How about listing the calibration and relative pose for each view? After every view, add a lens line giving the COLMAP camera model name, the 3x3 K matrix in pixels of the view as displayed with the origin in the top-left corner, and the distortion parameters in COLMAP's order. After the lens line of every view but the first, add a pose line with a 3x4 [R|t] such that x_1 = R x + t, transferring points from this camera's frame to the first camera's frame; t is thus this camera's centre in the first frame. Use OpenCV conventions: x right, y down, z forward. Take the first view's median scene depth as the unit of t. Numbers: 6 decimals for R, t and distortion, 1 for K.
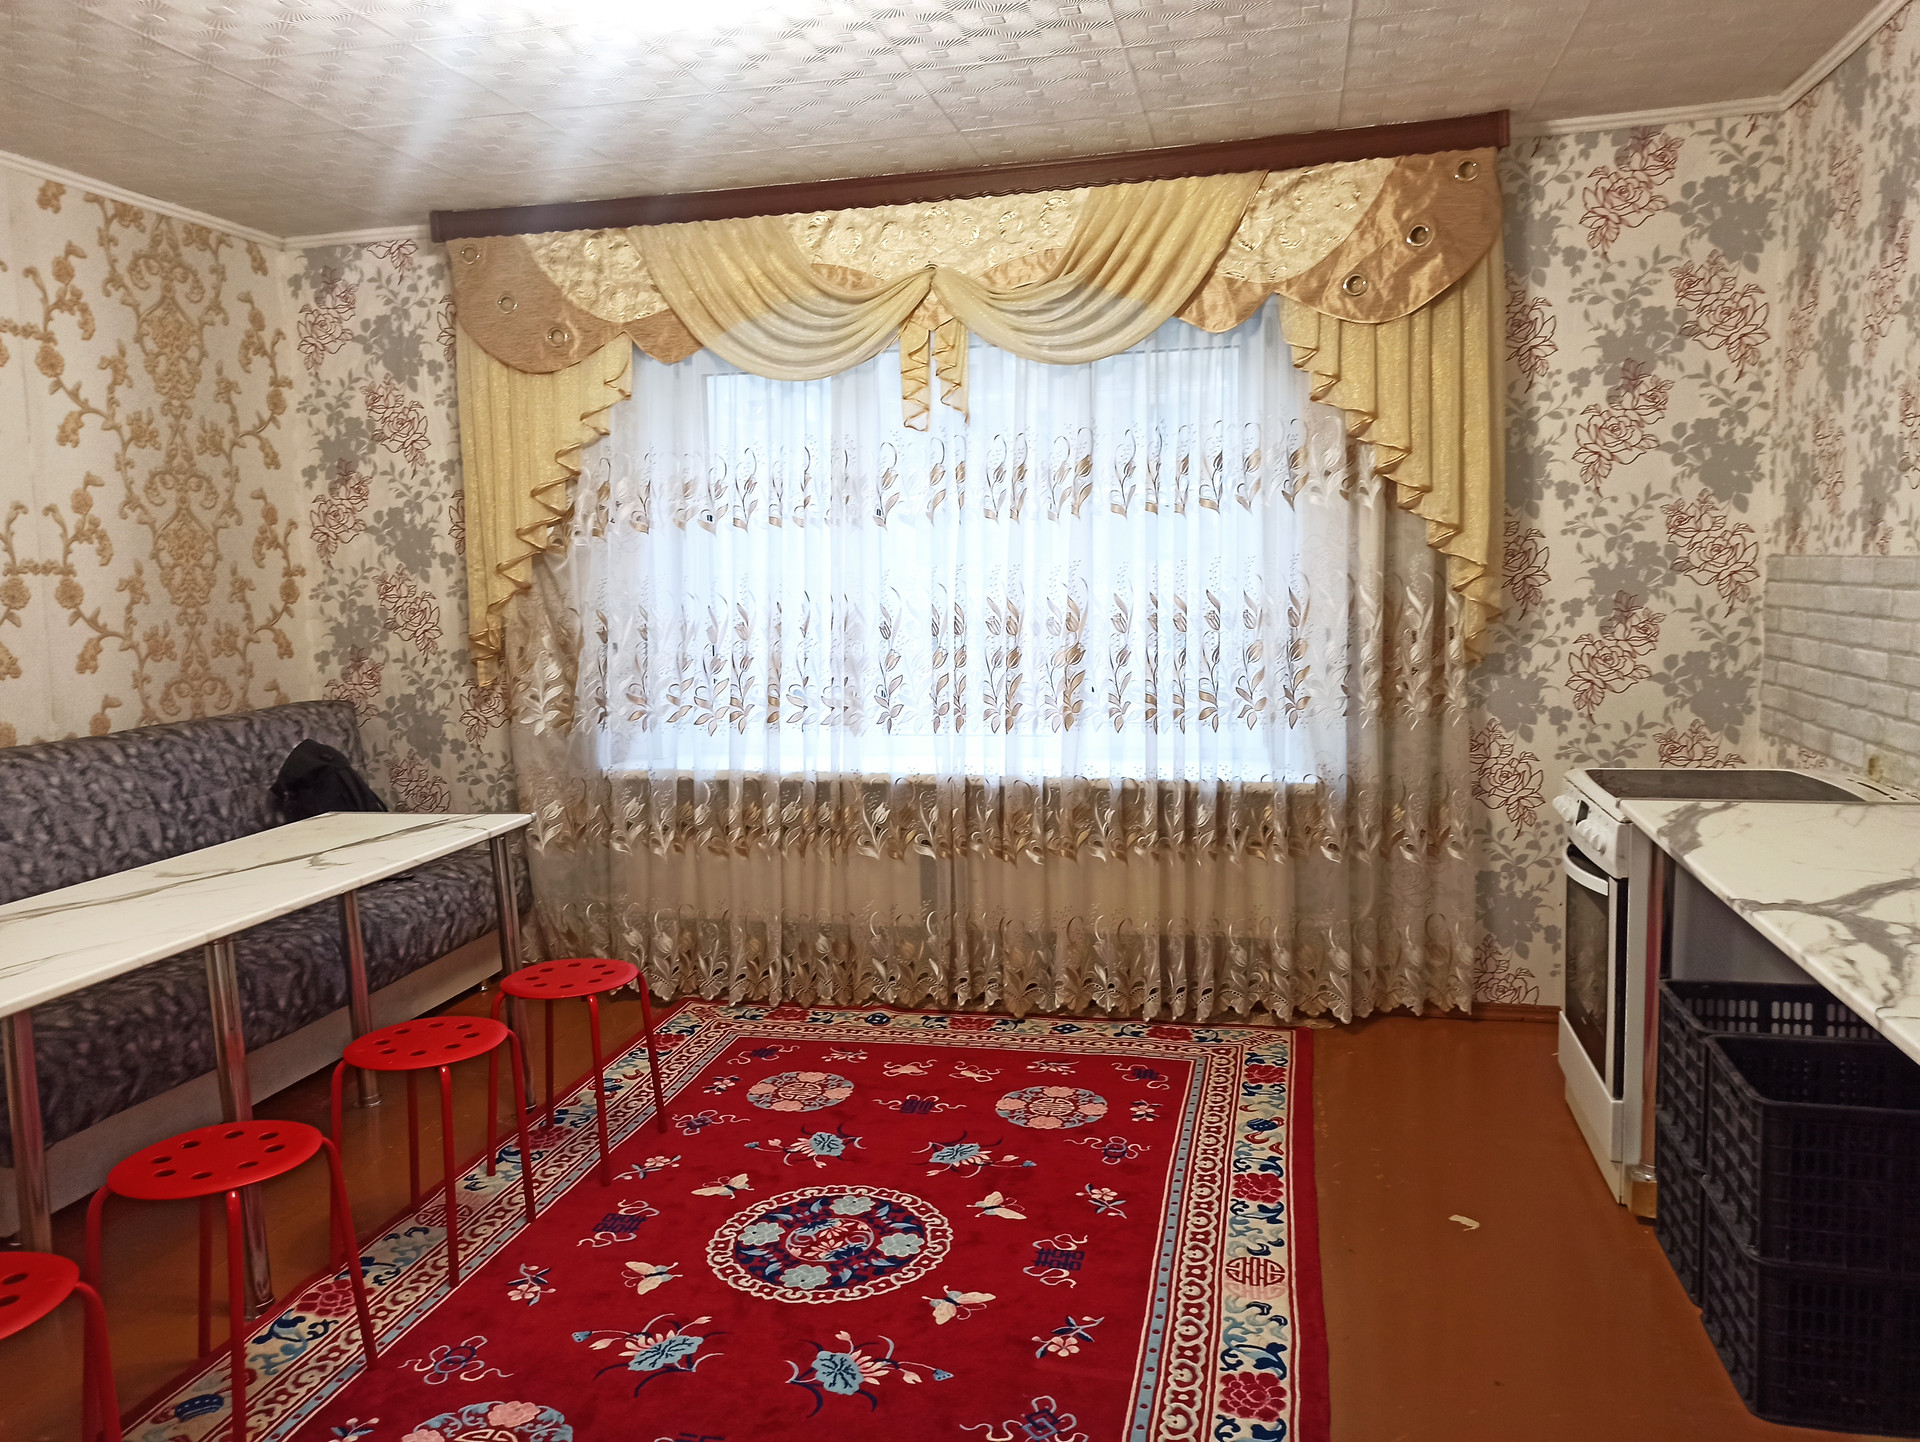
lens RADIAL K [[1400.4, 0, 964.6], [0, 1400.4, 722.7], [0, 0, 1]] dist [0.075538, -0.100523]
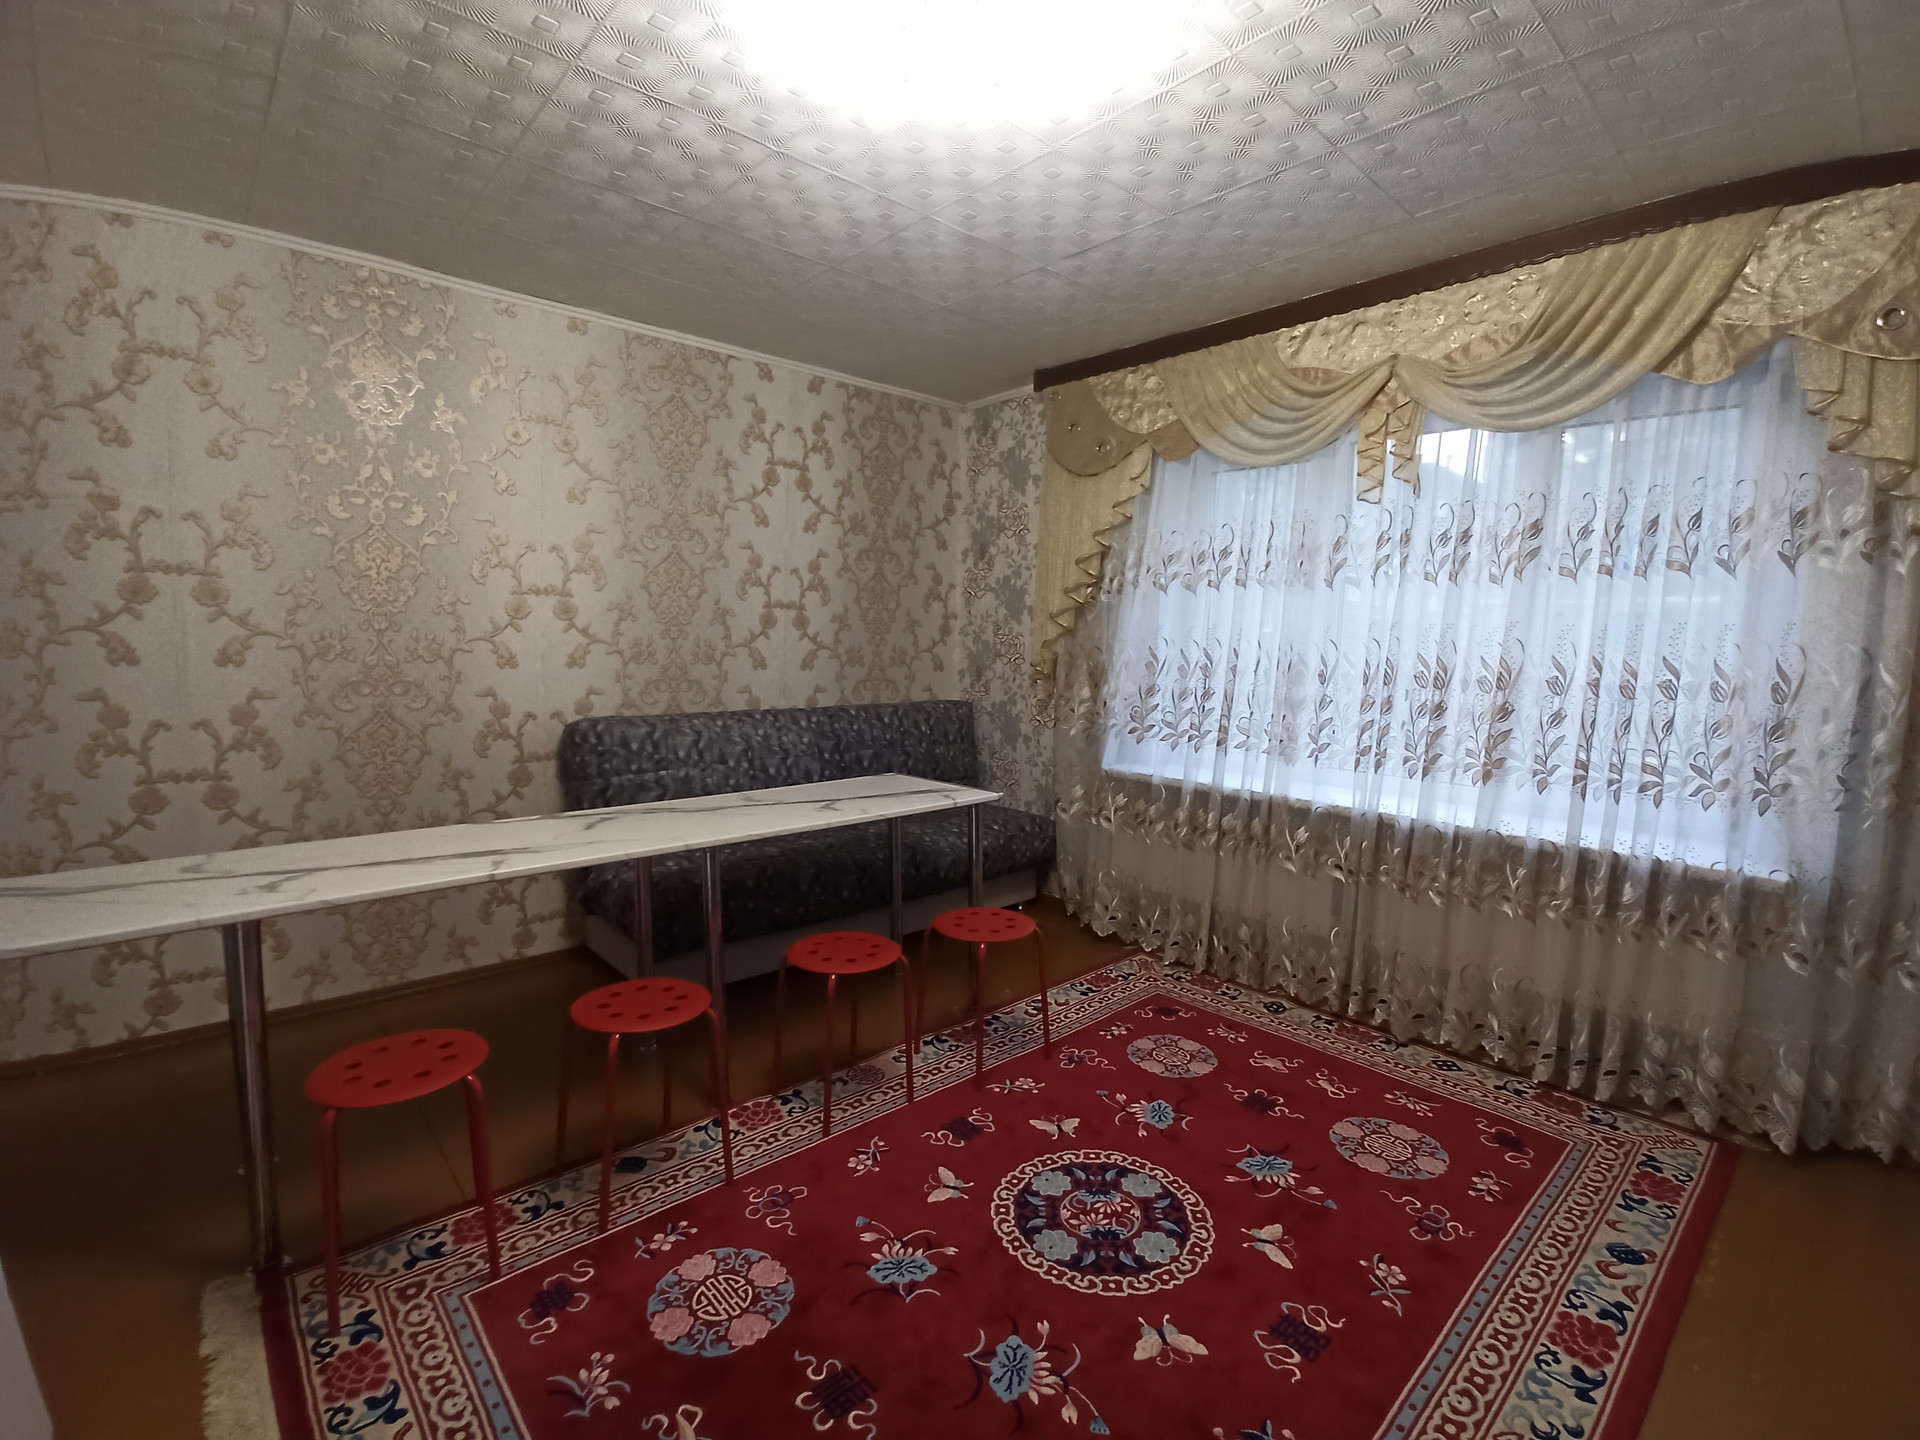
lens RADIAL K [[867.0, 0, 973.3], [0, 867.0, 735.8], [0, 0, 1]] dist [-0.052734, 0.017186]
pose [[0.824075, 0.104780, -0.556705, 0.112952], [-0.104775, 0.993981, 0.031985, -0.011641], [0.556706, 0.031971, 0.830094, 0.278061]]
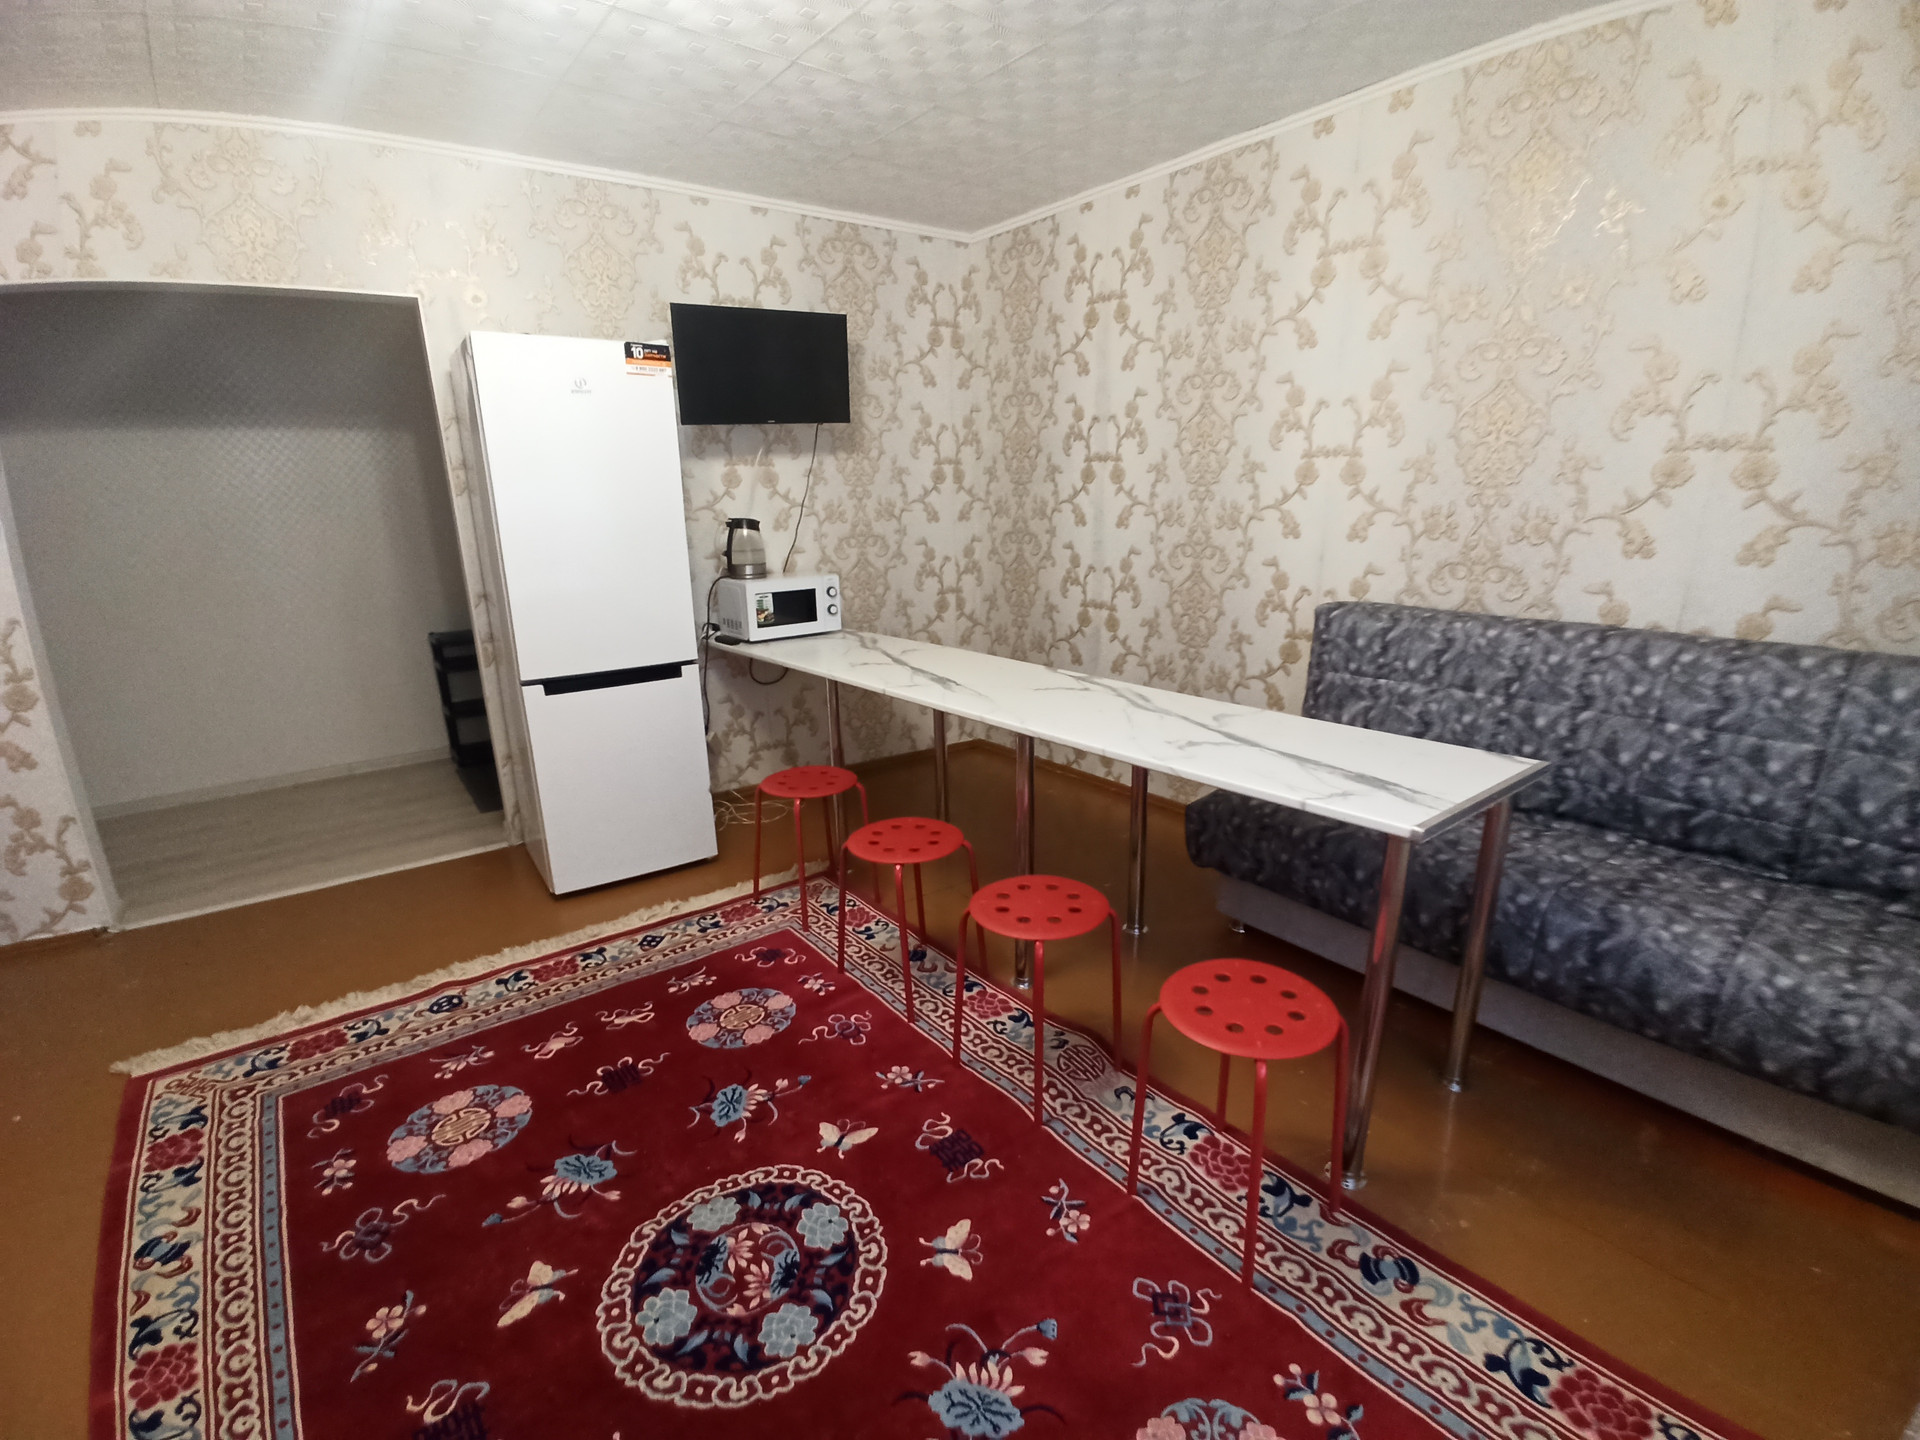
lens RADIAL K [[879.0, 0, 963.9], [0, 879.0, 710.4], [0, 0, 1]] dist [-0.002510, -0.017951]
pose [[-0.628764, 0.225562, -0.744163, 0.104533], [-0.053579, 0.942162, 0.330849, -0.102865], [0.775748, 0.247897, -0.580311, 0.967499]]
